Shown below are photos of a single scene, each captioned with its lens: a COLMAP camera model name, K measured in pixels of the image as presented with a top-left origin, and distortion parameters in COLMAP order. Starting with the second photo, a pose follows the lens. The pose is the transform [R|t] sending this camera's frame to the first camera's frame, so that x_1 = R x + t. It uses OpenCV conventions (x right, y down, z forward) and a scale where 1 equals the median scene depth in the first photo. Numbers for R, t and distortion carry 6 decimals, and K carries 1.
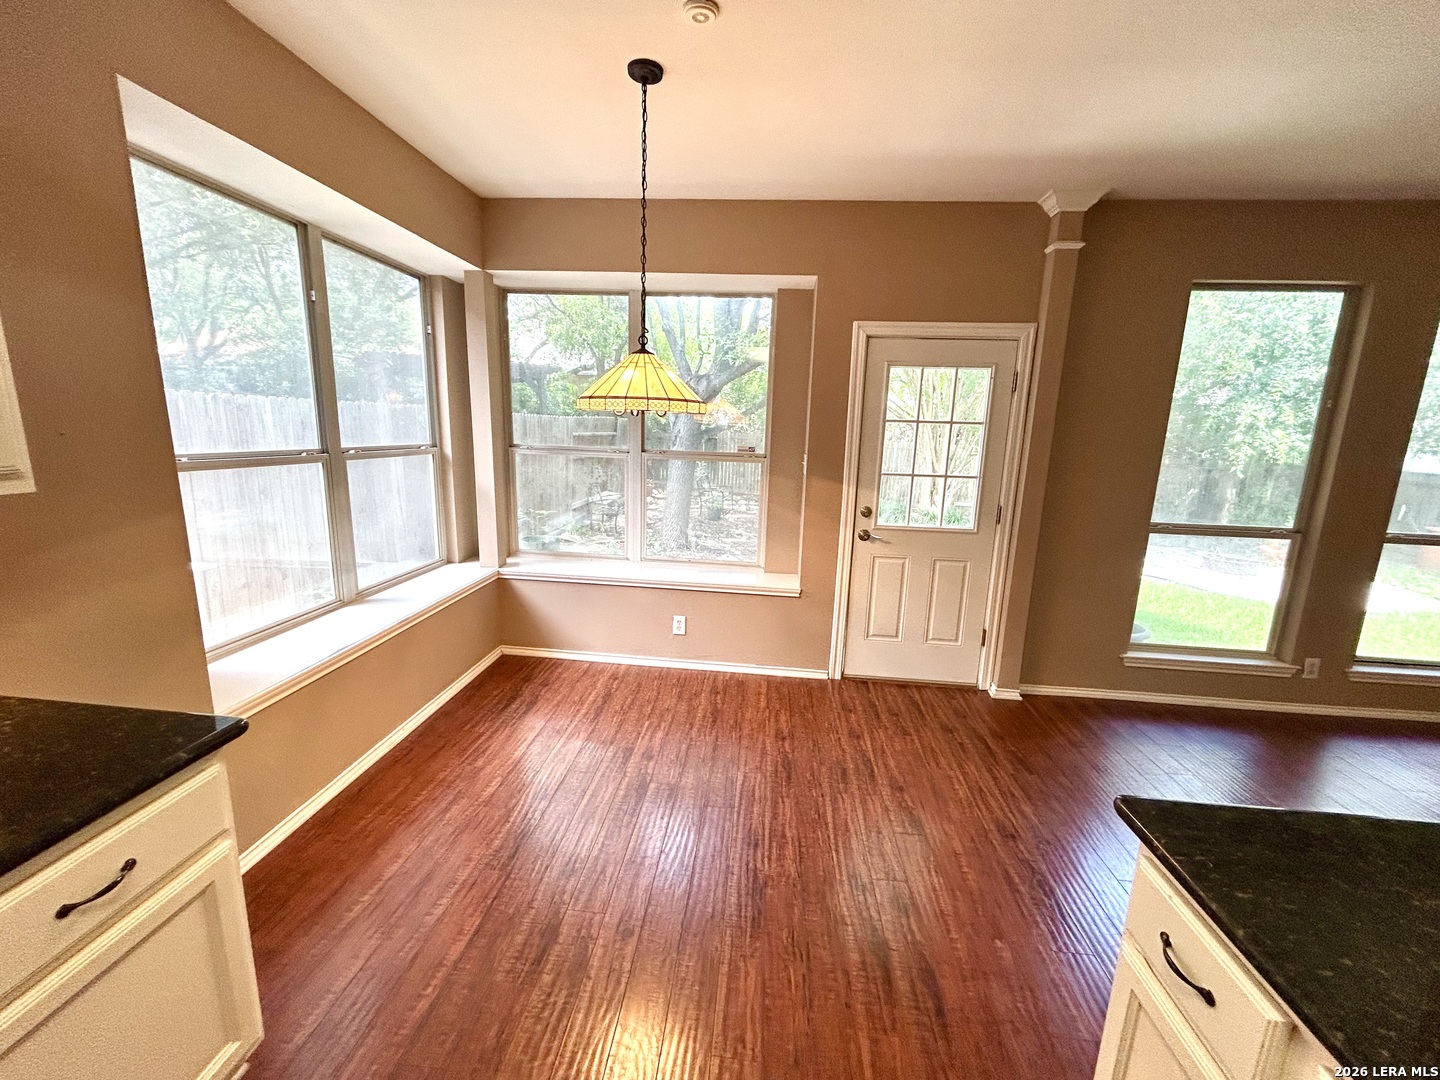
lens RADIAL K [[577.6, 0, 724.6], [0, 577.6, 538.3], [0, 0, 1]] dist [-0.000008, 0.000199]
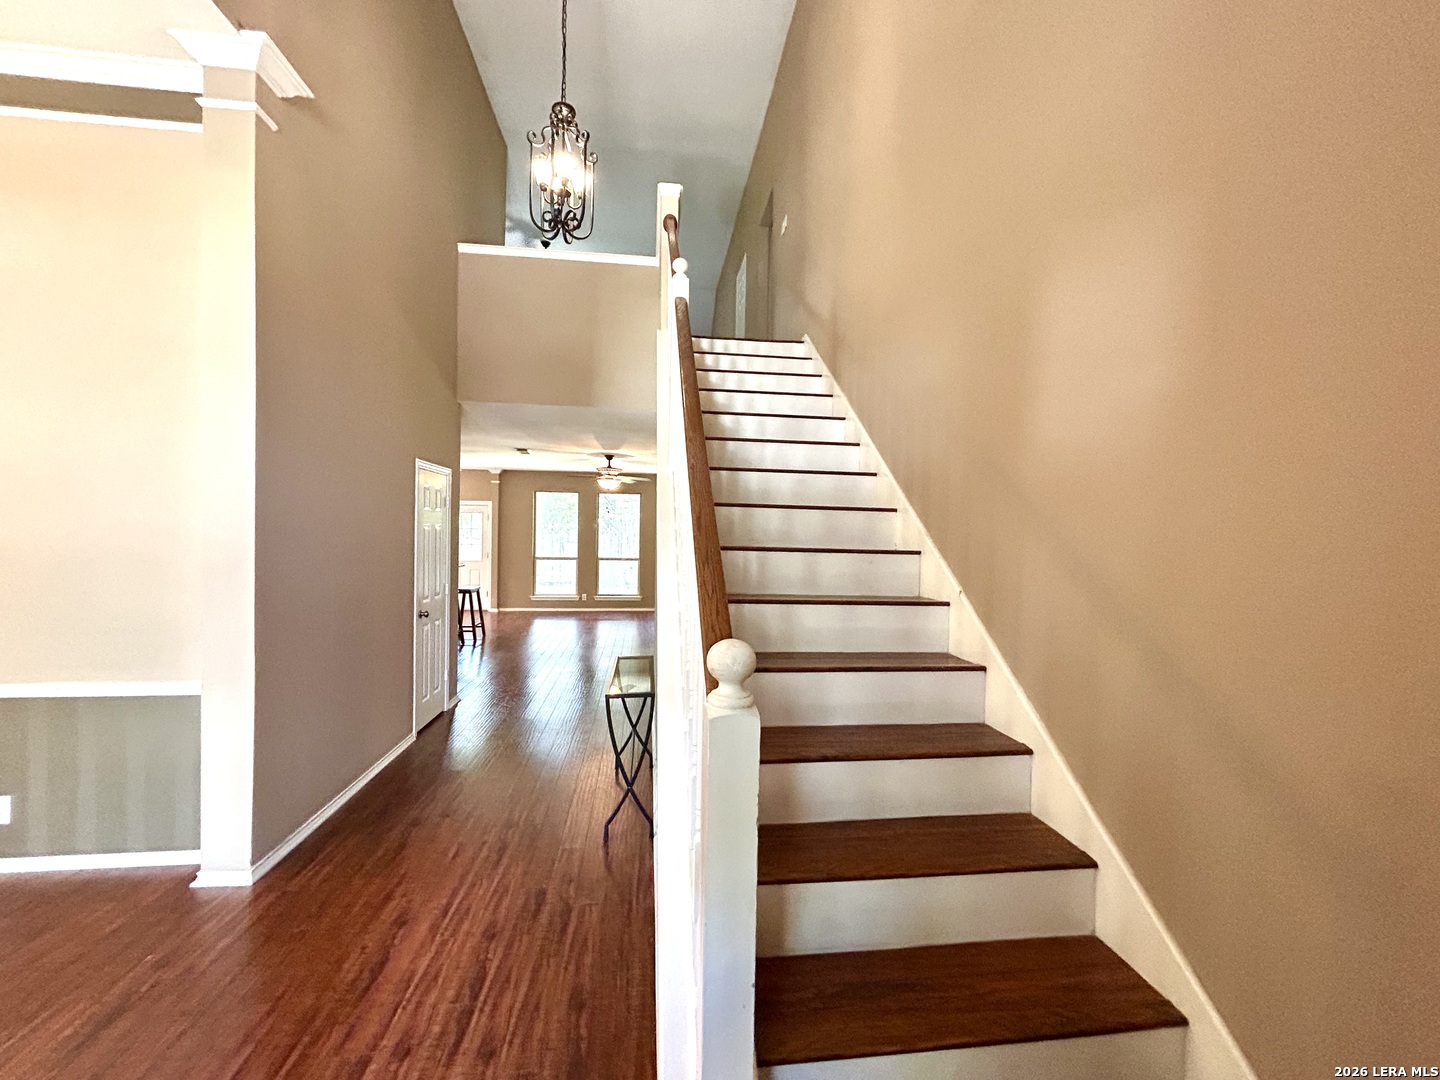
lens RADIAL K [[577.6, 0, 720.2], [0, 577.6, 540.4], [0, 0, 1]] dist [-0.000008, 0.000199]
pose [[0.977813, -0.018551, 0.208655, 1.092289], [0.054566, 0.984241, -0.168201, 0.510739], [-0.202246, 0.175855, 0.963417, -2.518806]]
